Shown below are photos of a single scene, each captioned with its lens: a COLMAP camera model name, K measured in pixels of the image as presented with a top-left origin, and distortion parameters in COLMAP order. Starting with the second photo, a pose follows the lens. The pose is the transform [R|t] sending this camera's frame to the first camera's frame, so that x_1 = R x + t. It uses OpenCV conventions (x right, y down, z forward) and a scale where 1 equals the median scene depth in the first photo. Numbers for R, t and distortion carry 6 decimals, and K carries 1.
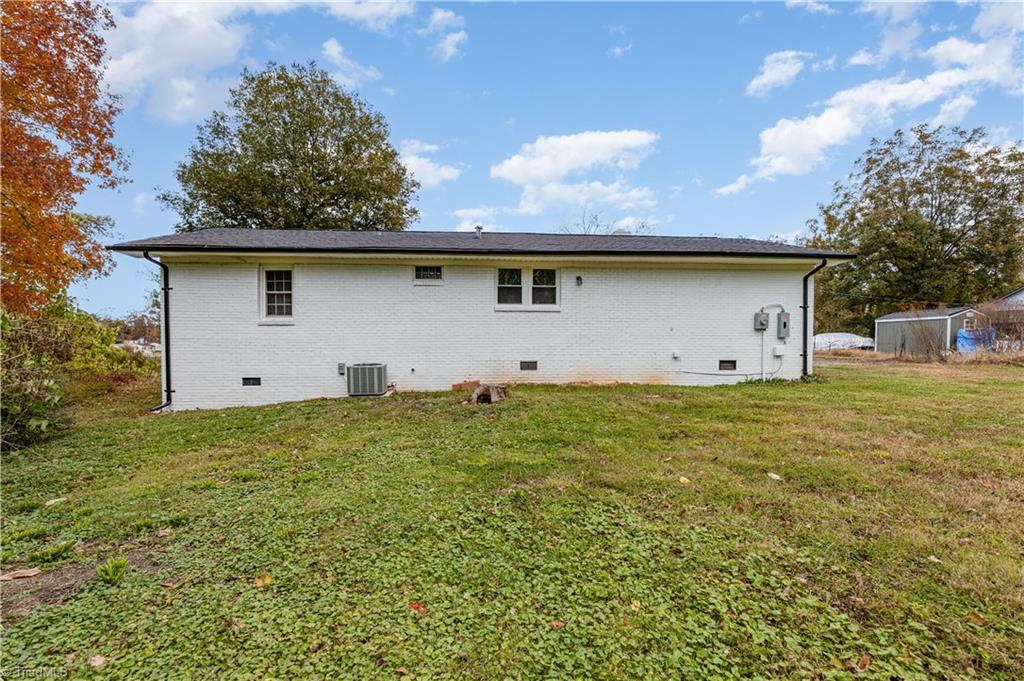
lens RADIAL K [[419.5, 0, 512.1], [0, 419.5, 343.9], [0, 0, 1]] dist [-0.000337, -0.000016]
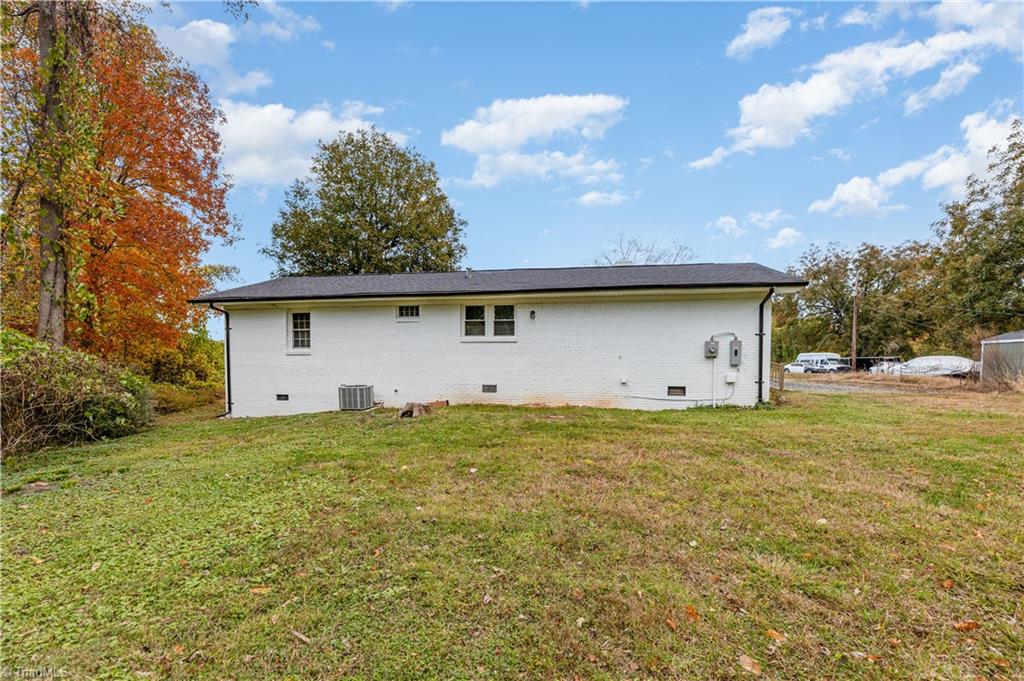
lens RADIAL K [[408.6, 0, 499.6], [0, 408.6, 371.7], [0, 0, 1]] dist [-0.001702, -0.000317]
pose [[0.975018, 0.005974, -0.222045, 0.312925], [-0.002869, 0.999894, 0.014304, -0.011520], [0.222107, -0.013309, 0.974931, -0.100468]]
